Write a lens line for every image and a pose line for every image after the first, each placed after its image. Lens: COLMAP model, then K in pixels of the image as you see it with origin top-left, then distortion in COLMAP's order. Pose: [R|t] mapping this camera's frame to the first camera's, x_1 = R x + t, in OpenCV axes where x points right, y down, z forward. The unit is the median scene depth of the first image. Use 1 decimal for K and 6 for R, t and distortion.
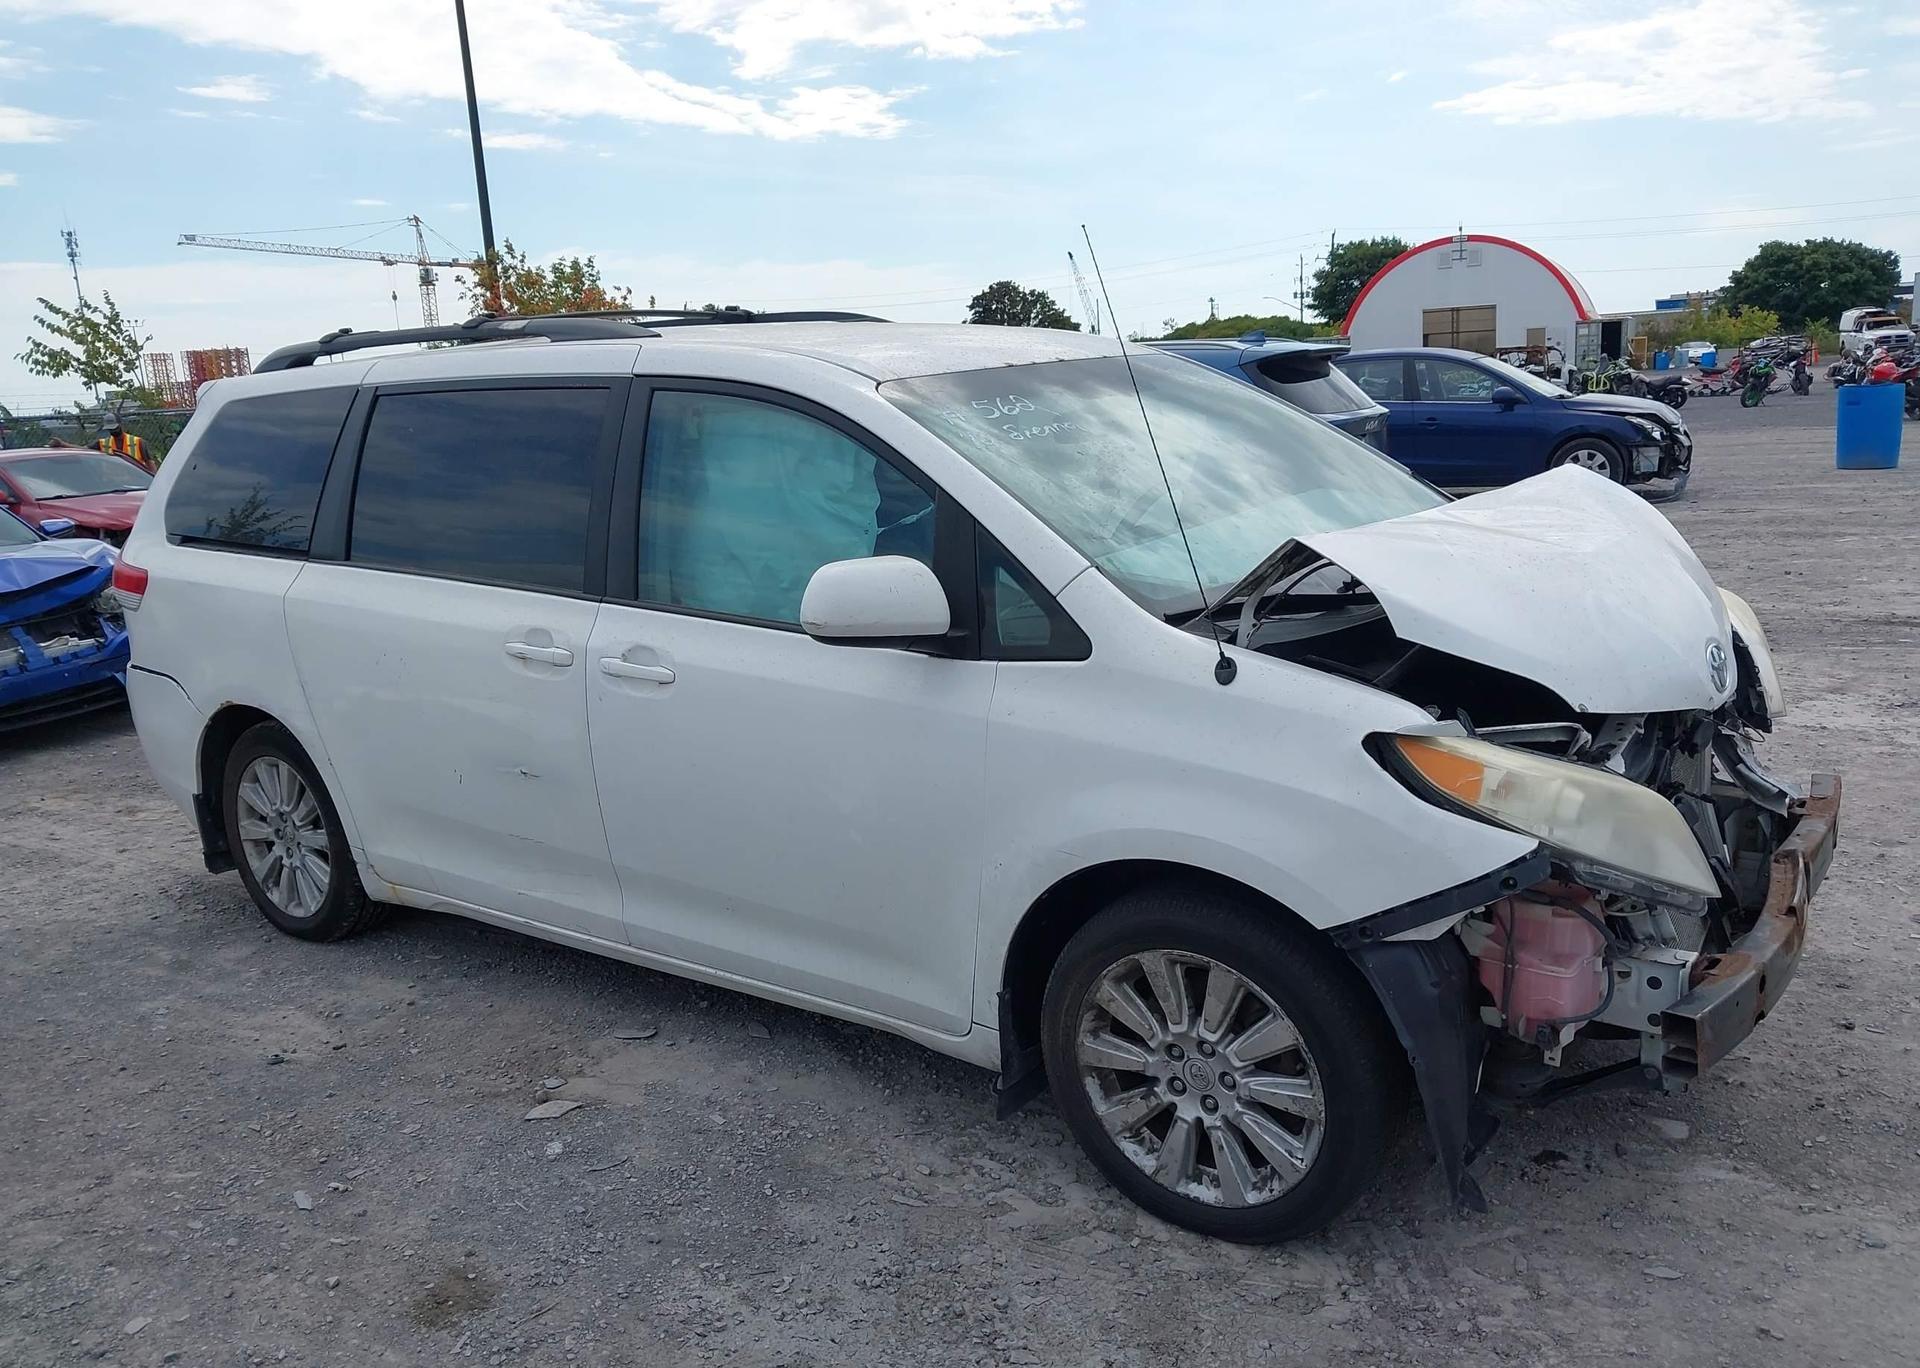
lens RADIAL K [[1537.4, 0, 958.9], [0, 1537.4, 692.7], [0, 0, 1]] dist [-0.011277, 0.015200]
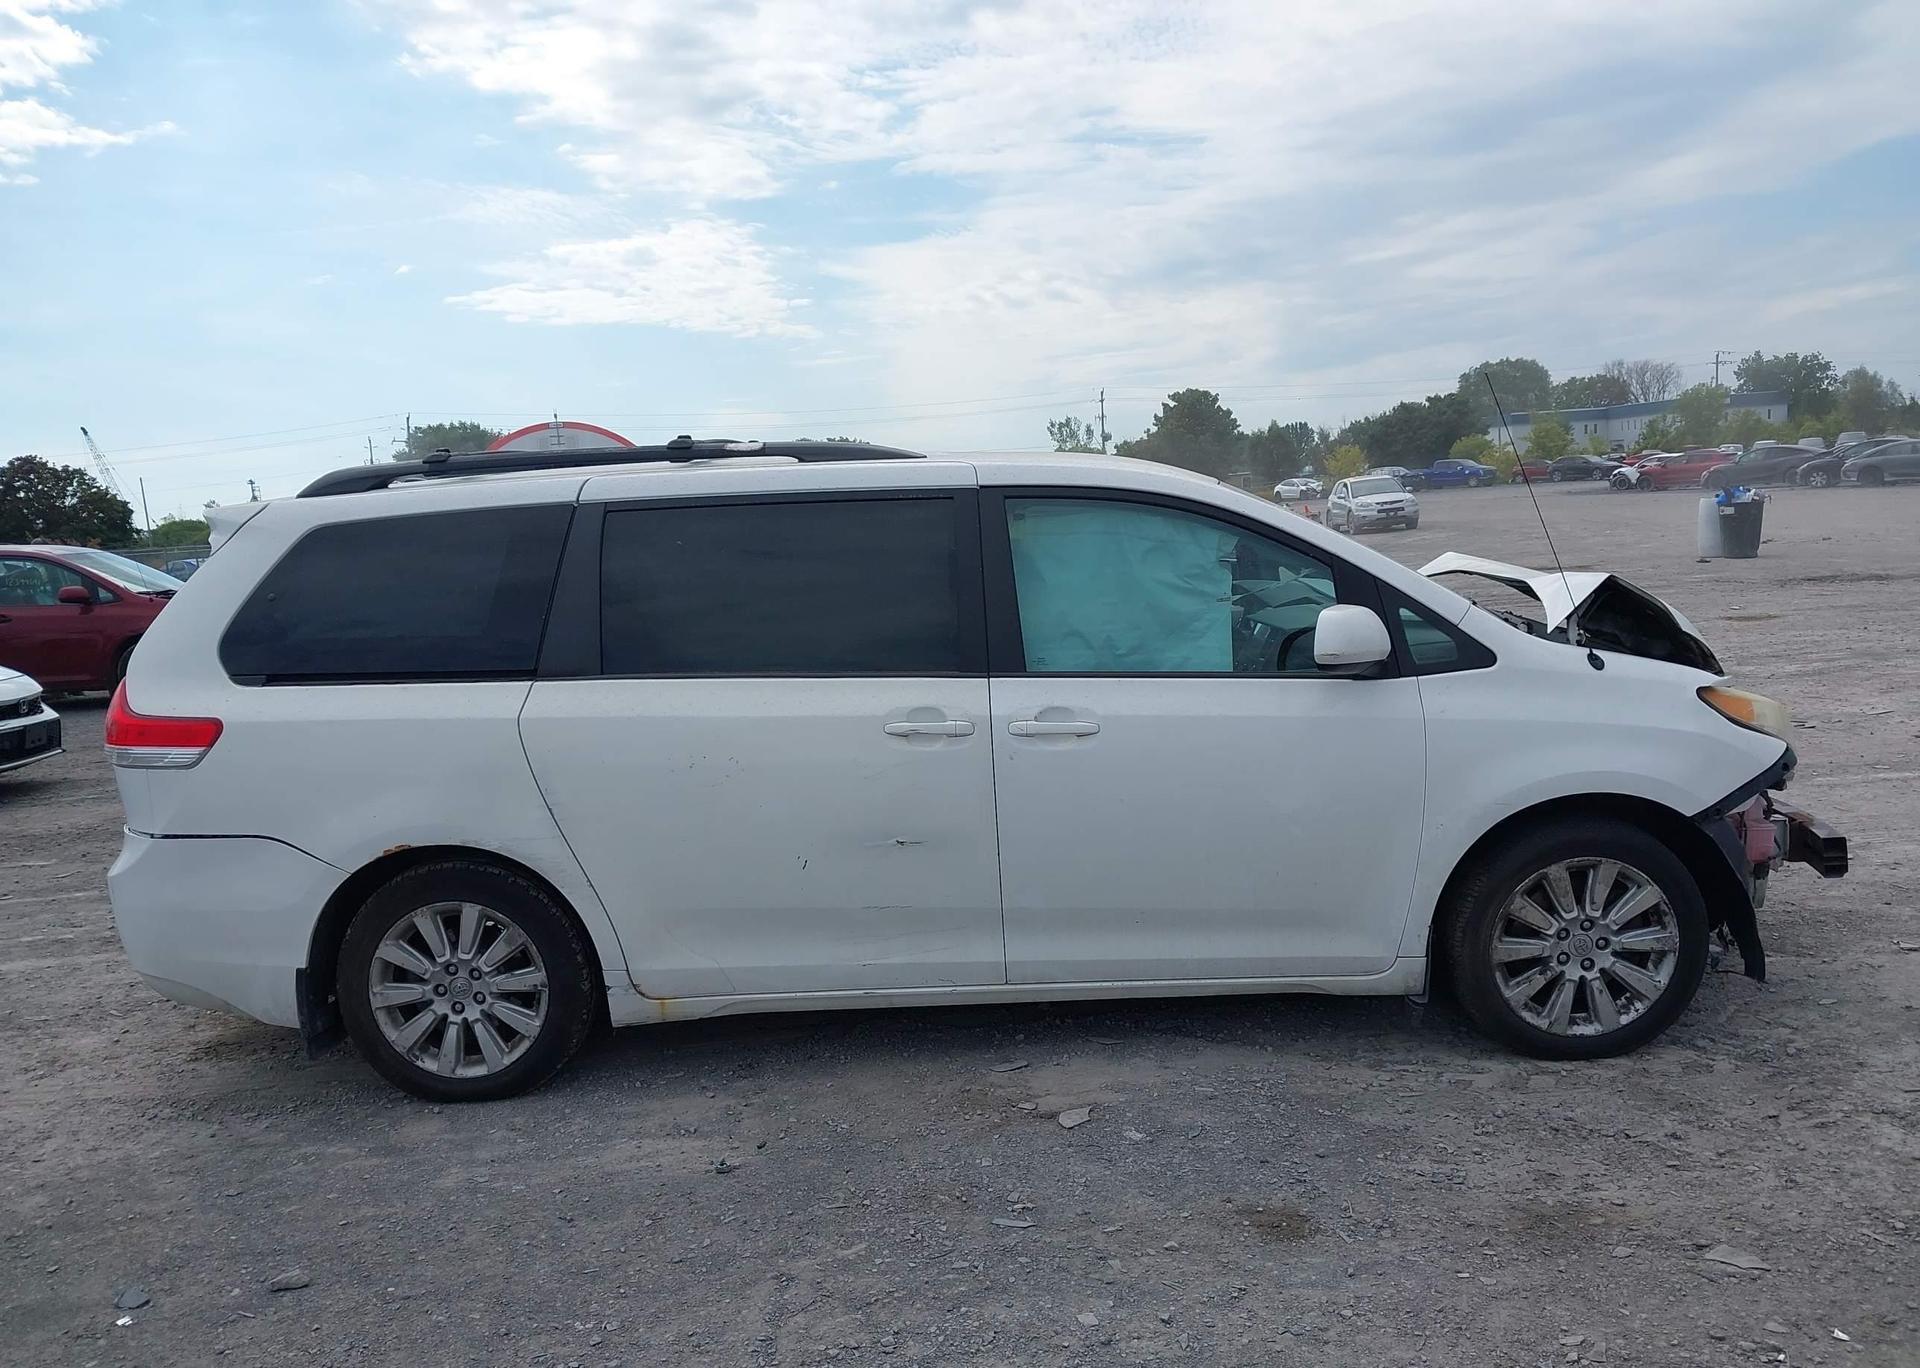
lens RADIAL K [[1543.2, 0, 960.0], [0, 1543.2, 684.0], [0, 0, 1]] dist [0.006114, -0.007323]
pose [[0.822728, -0.062852, 0.564950, -1.039577], [0.131697, 0.987903, -0.081882, 0.043045], [-0.552969, 0.141768, 0.821053, 0.082311]]
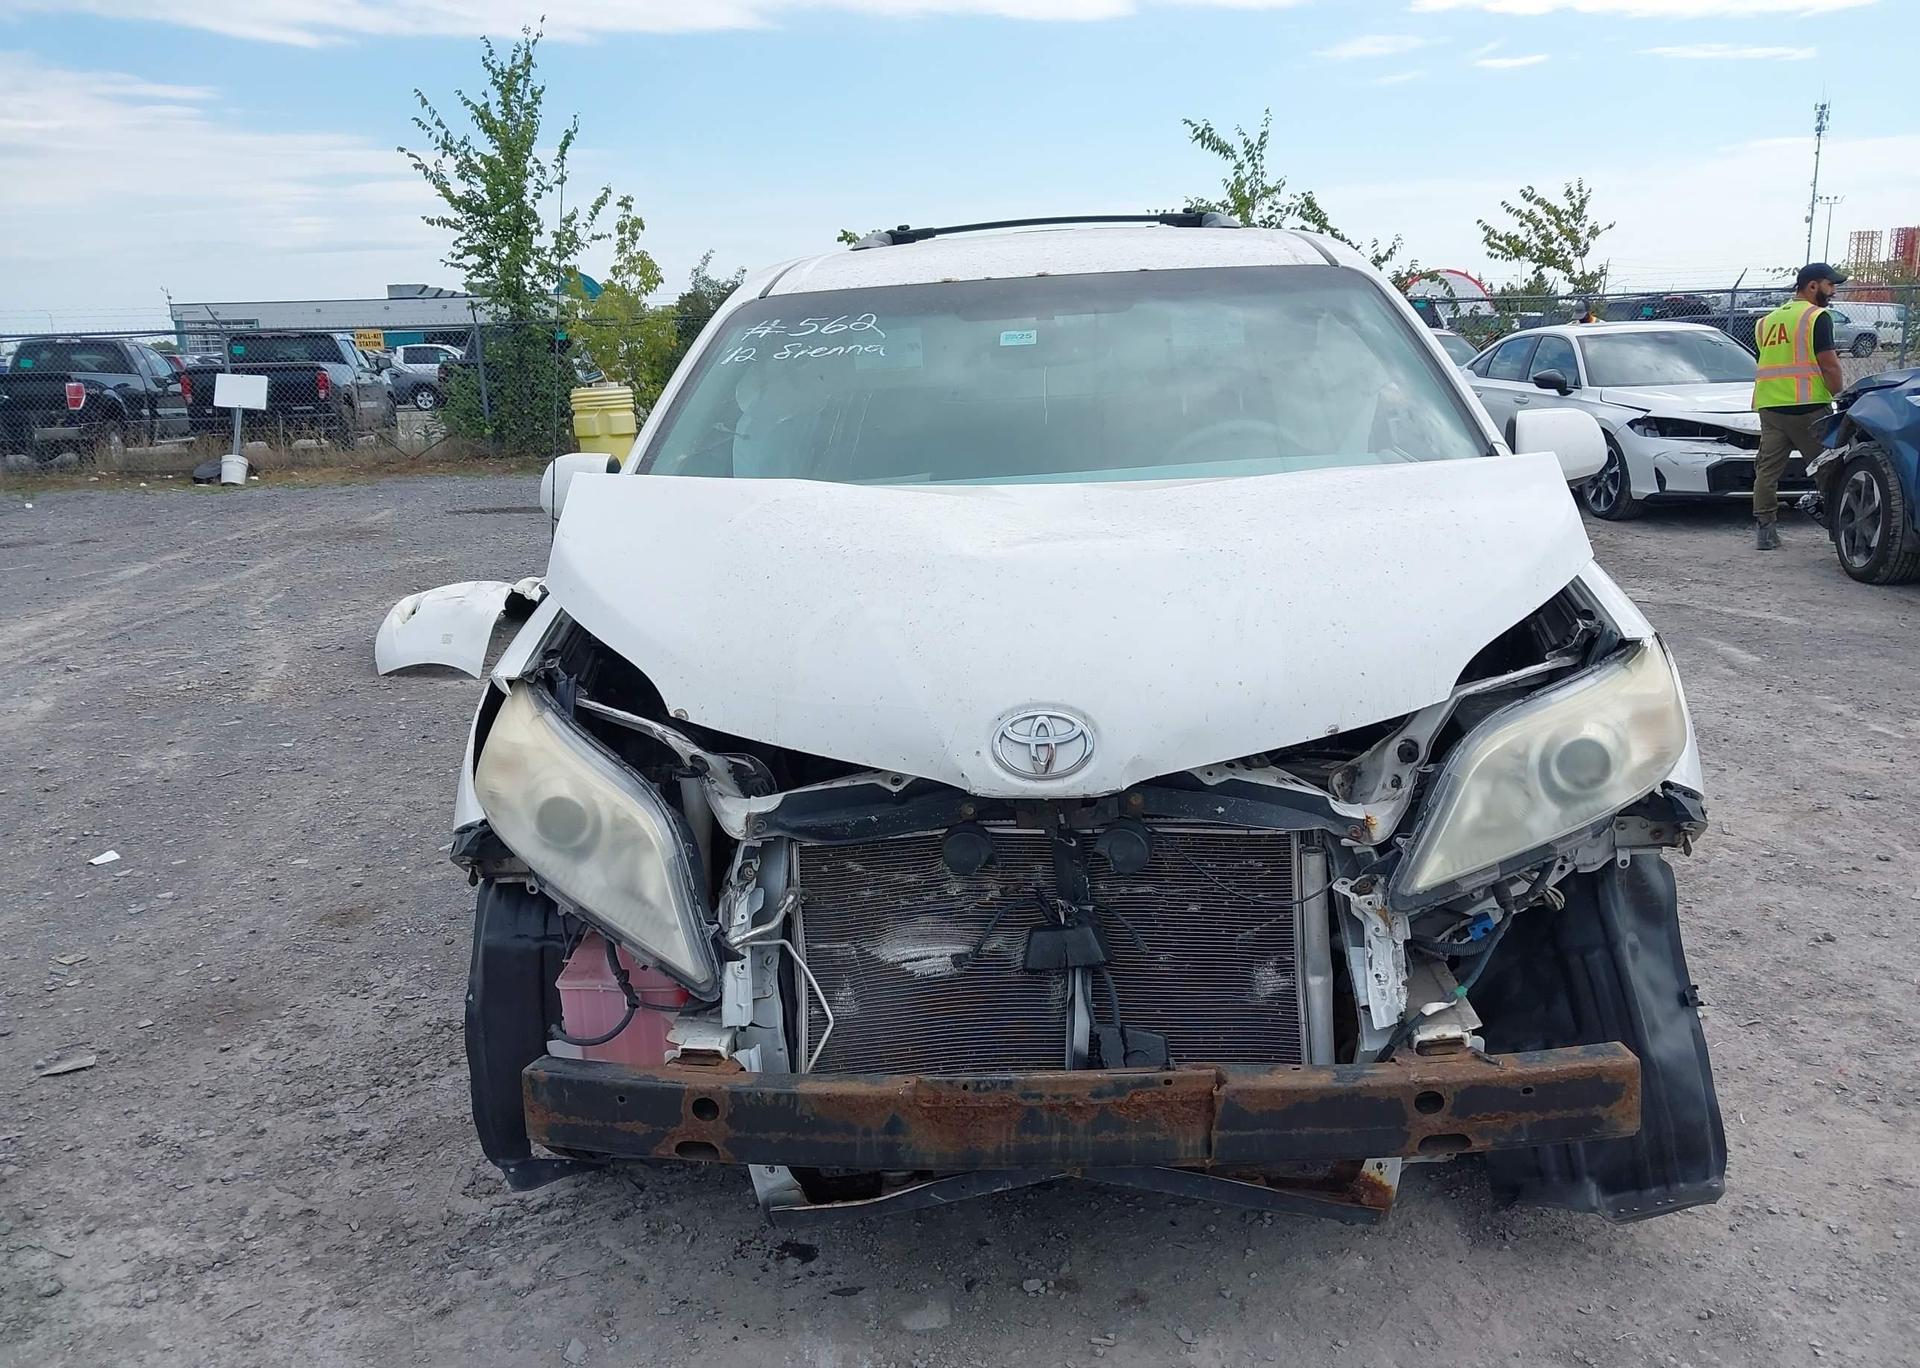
lens RADIAL K [[1543.2, 0, 960.0], [0, 1543.2, 684.0], [0, 0, 1]] dist [0.006114, -0.007323]
pose [[0.529964, 0.231665, -0.815763, 1.021027], [-0.175191, 0.971120, 0.161970, -0.149894], [0.829727, 0.057076, 0.555244, 0.563053]]
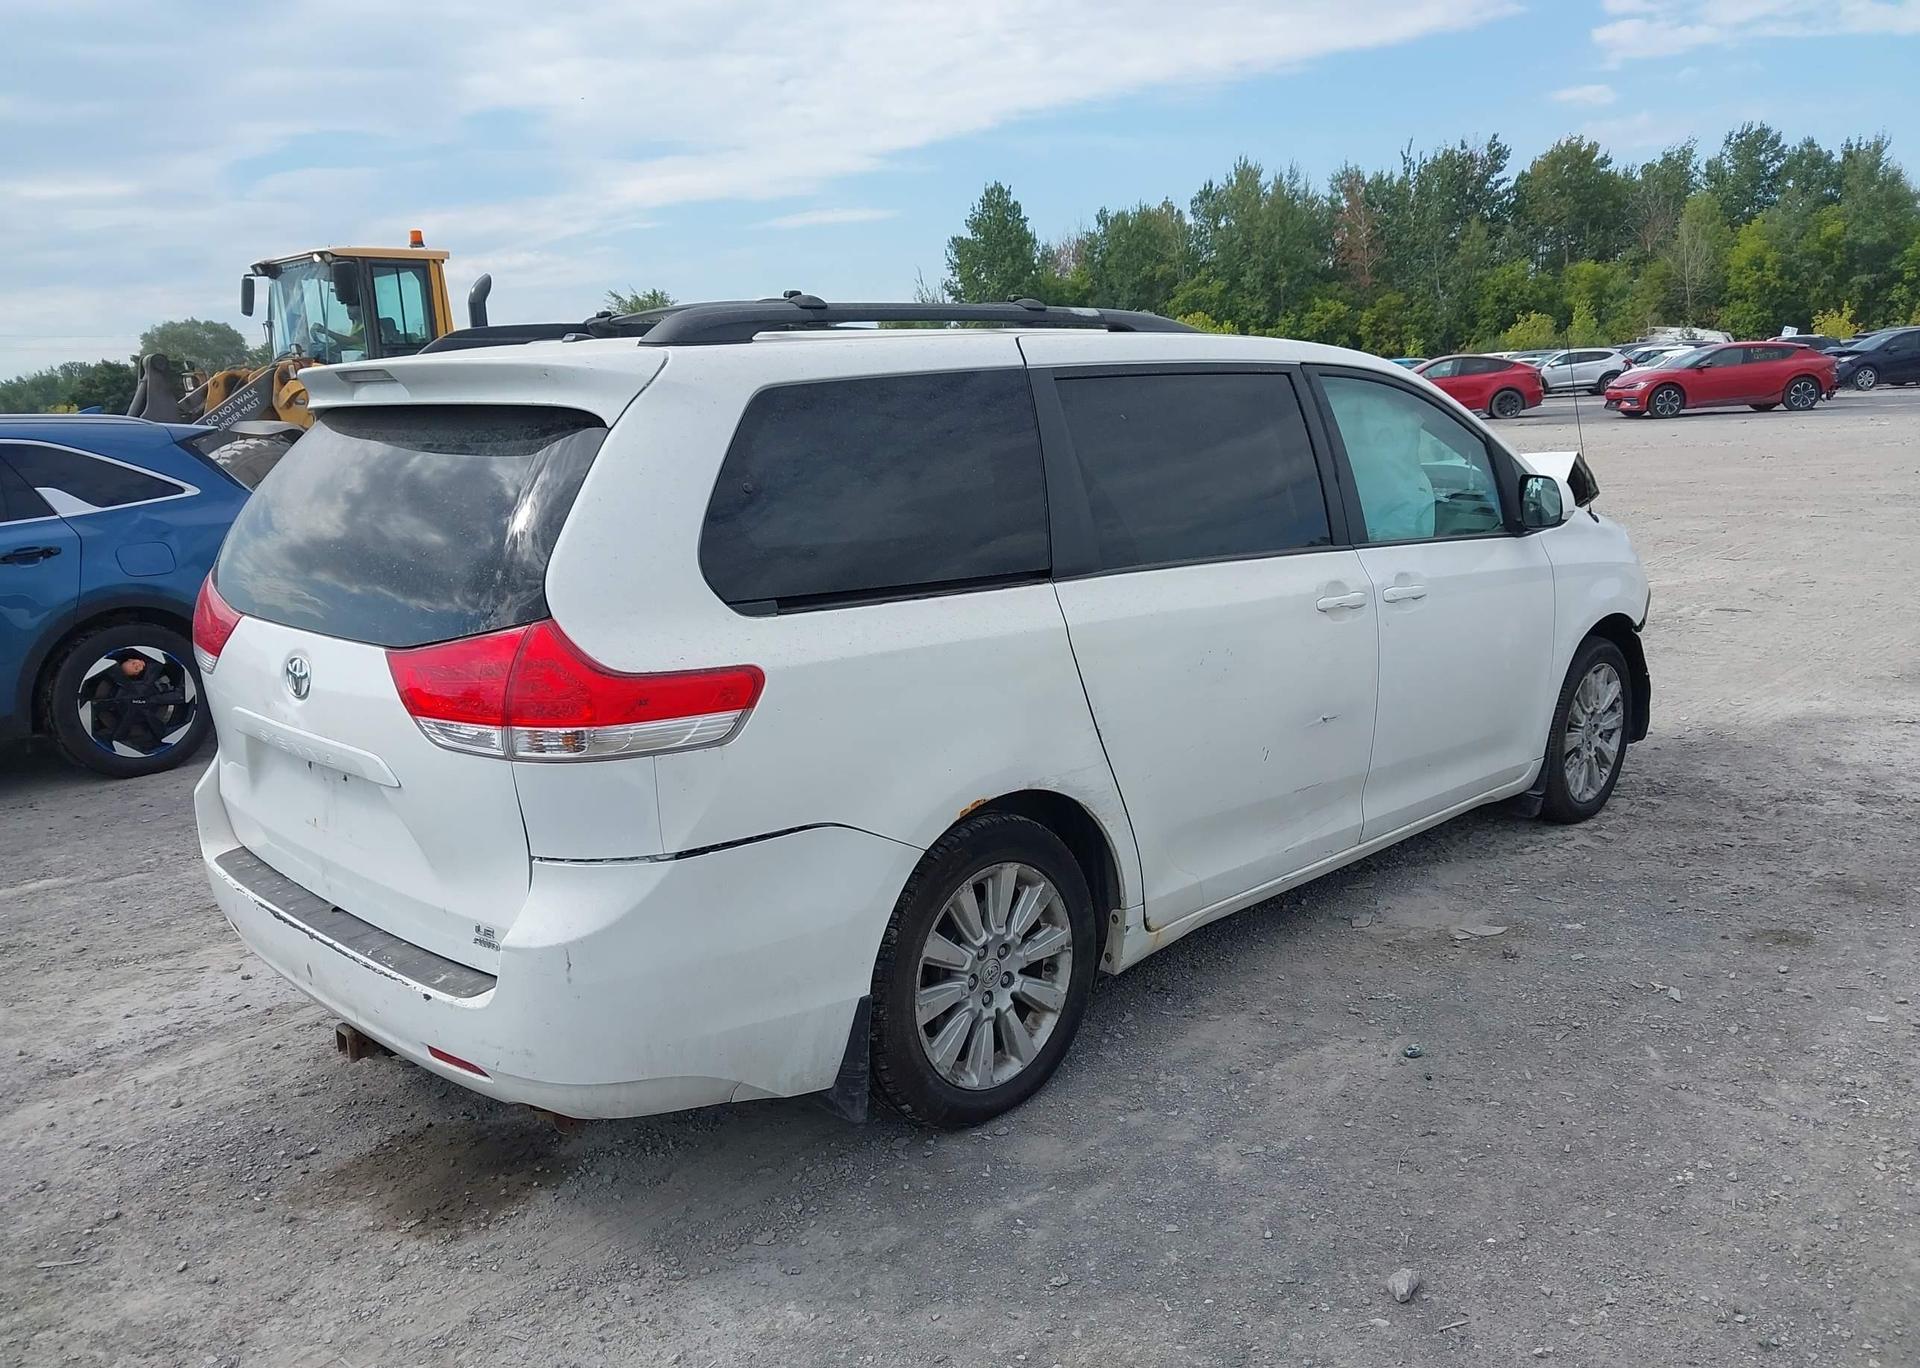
lens RADIAL K [[1511.8, 0, 960.0], [0, 1511.8, 684.0], [0, 0, 1]] dist [0.005406, -0.002251]
pose [[0.167482, -0.140760, 0.975775, -1.665868], [0.239152, 0.965993, 0.098301, -0.169125], [-0.956429, 0.216895, 0.195449, 1.253146]]
